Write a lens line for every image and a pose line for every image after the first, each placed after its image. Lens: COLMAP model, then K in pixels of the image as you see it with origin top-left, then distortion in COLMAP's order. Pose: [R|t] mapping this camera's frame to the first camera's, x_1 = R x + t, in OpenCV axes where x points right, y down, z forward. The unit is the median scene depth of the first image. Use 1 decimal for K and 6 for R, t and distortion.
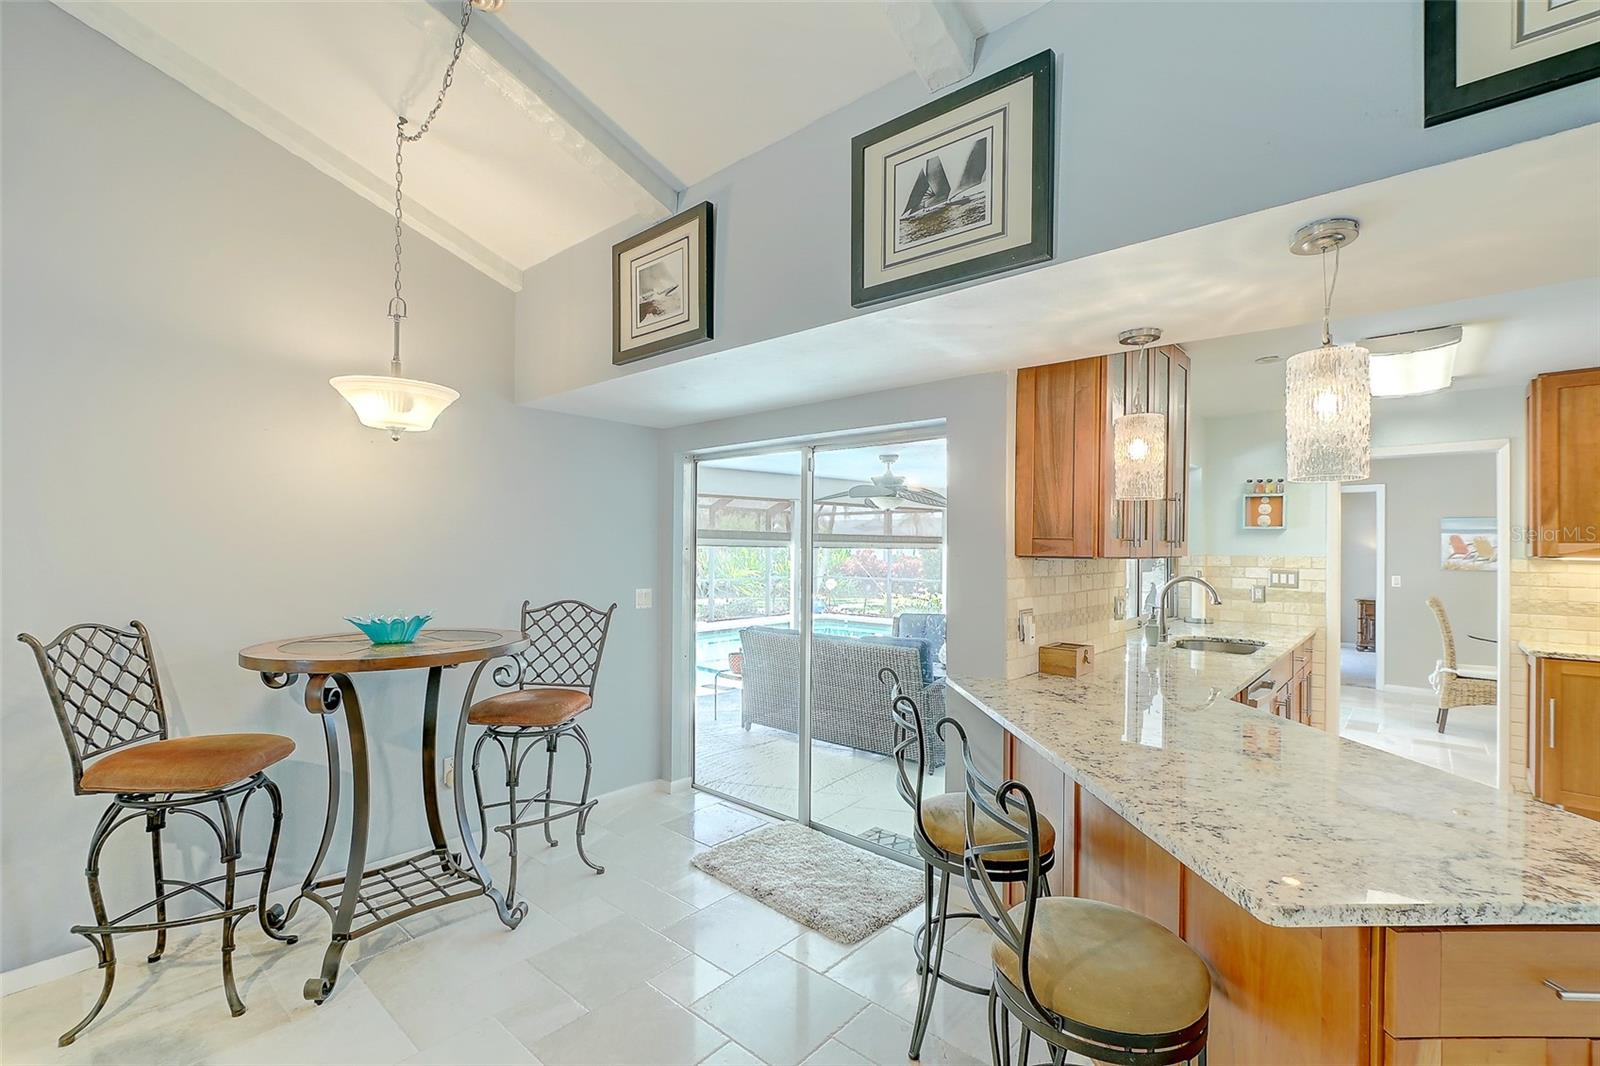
lens RADIAL K [[698.5, 0, 800.3], [0, 698.5, 542.6], [0, 0, 1]] dist [-0.000417, -0.000623]
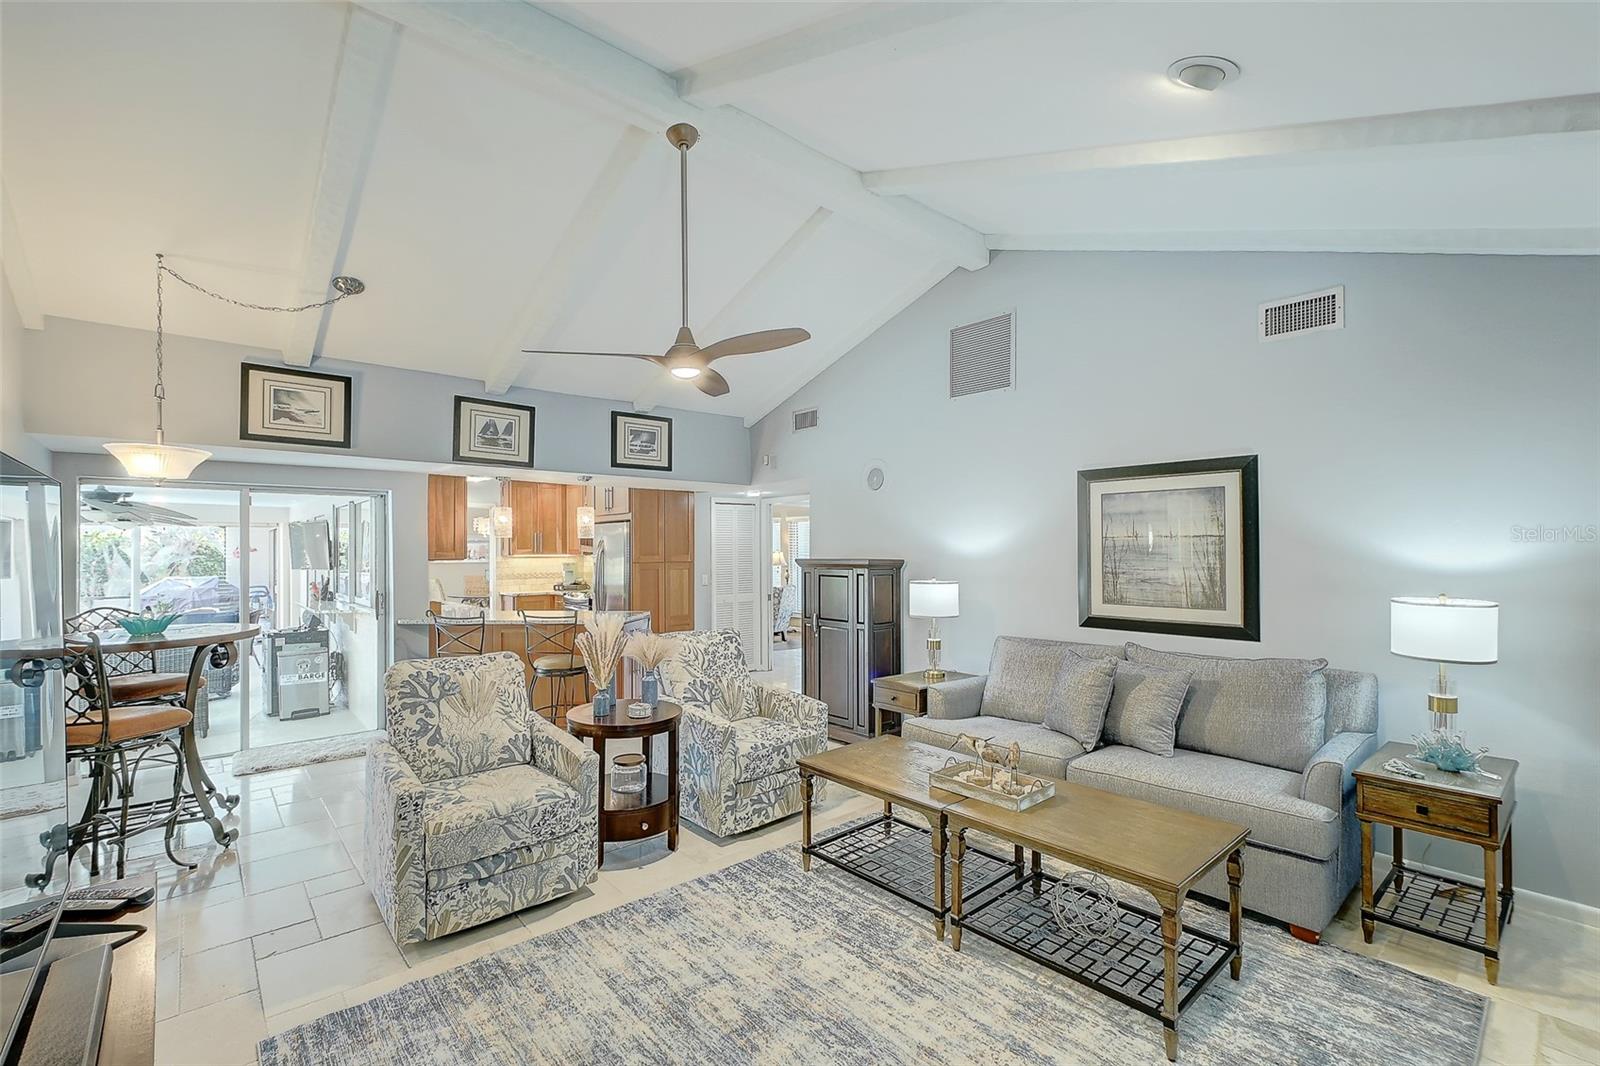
lens RADIAL K [[698.5, 0, 800.3], [0, 698.5, 542.6], [0, 0, 1]] dist [-0.000417, -0.000623]
pose [[0.128560, -0.000874, 0.991701, -1.215356], [-0.000059, 1.000000, 0.000889, -0.025459], [-0.991702, -0.000172, 0.128560, -0.300079]]
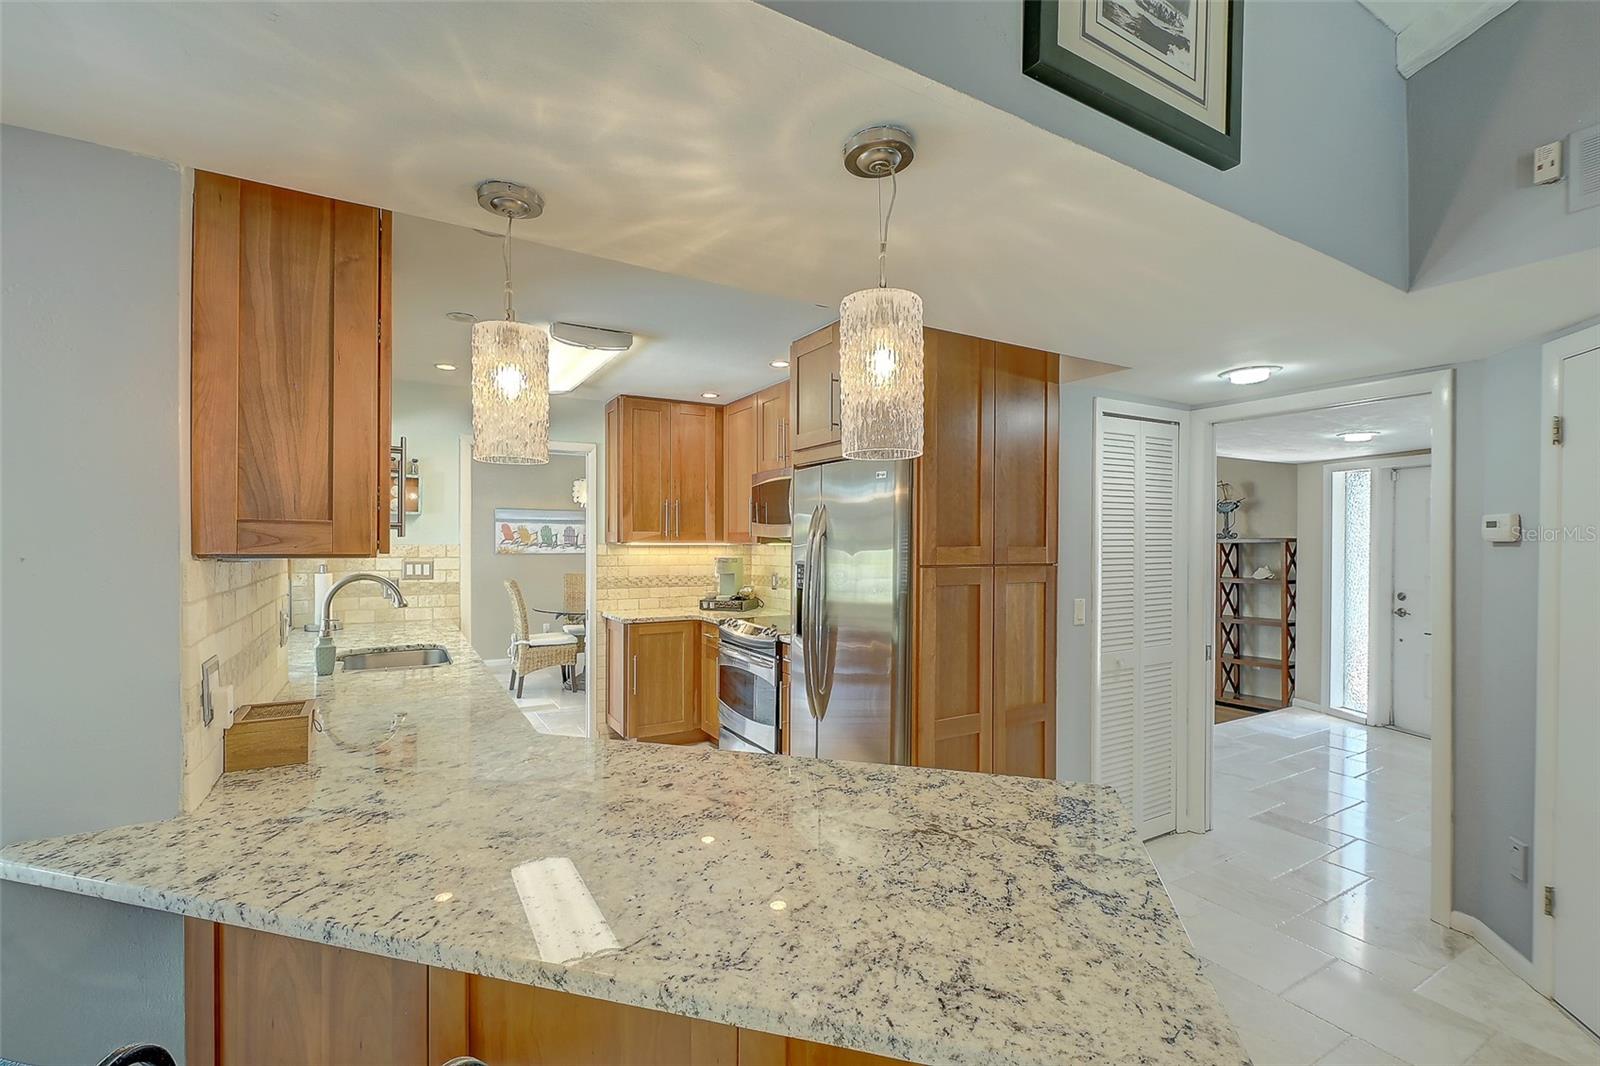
lens RADIAL K [[698.5, 0, 800.3], [0, 698.5, 542.6], [0, 0, 1]] dist [-0.000417, -0.000623]
pose [[0.310257, -0.012466, 0.950571, -0.018664], [-0.006286, 0.999865, 0.015164, -0.000200], [-0.950632, -0.010681, 0.310137, 0.320717]]
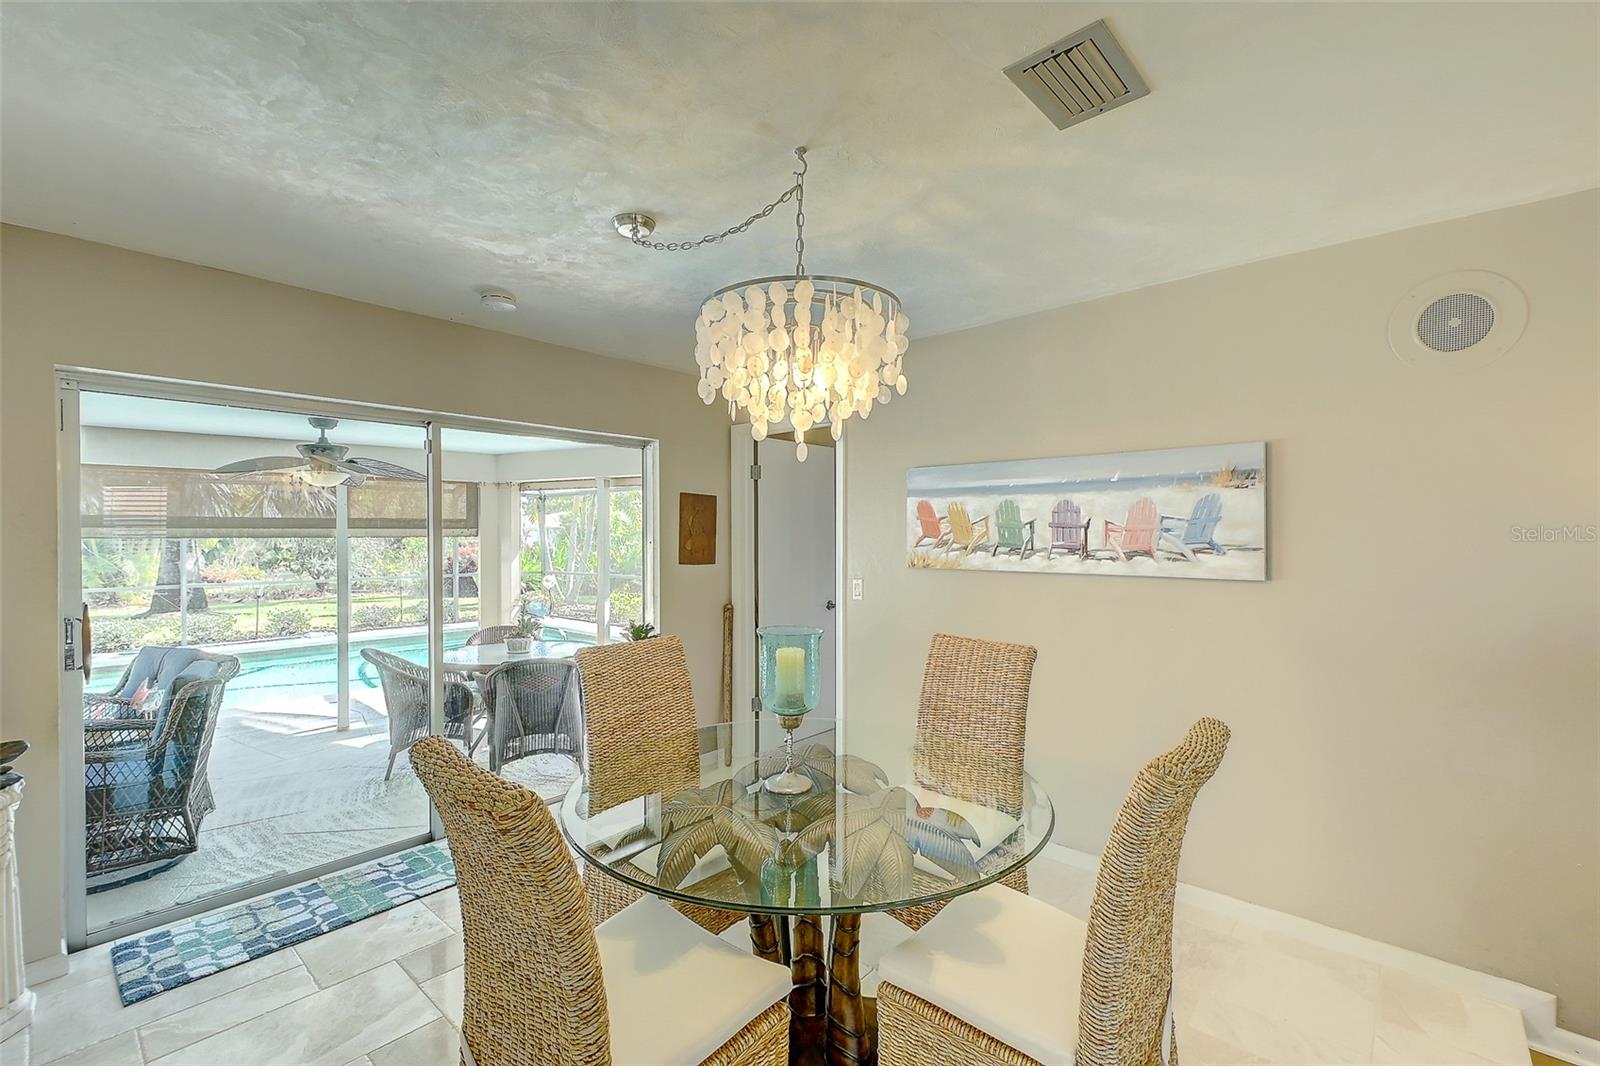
lens RADIAL K [[716.5, 0, 781.4], [0, 716.5, 532.5], [0, 0, 1]] dist [0.000019, -0.000033]
pose [[0.999487, -0.014817, -0.028379, 1.544275], [0.014891, 0.999886, 0.002384, 0.017953], [0.028341, -0.002805, 0.999594, 0.860048]]
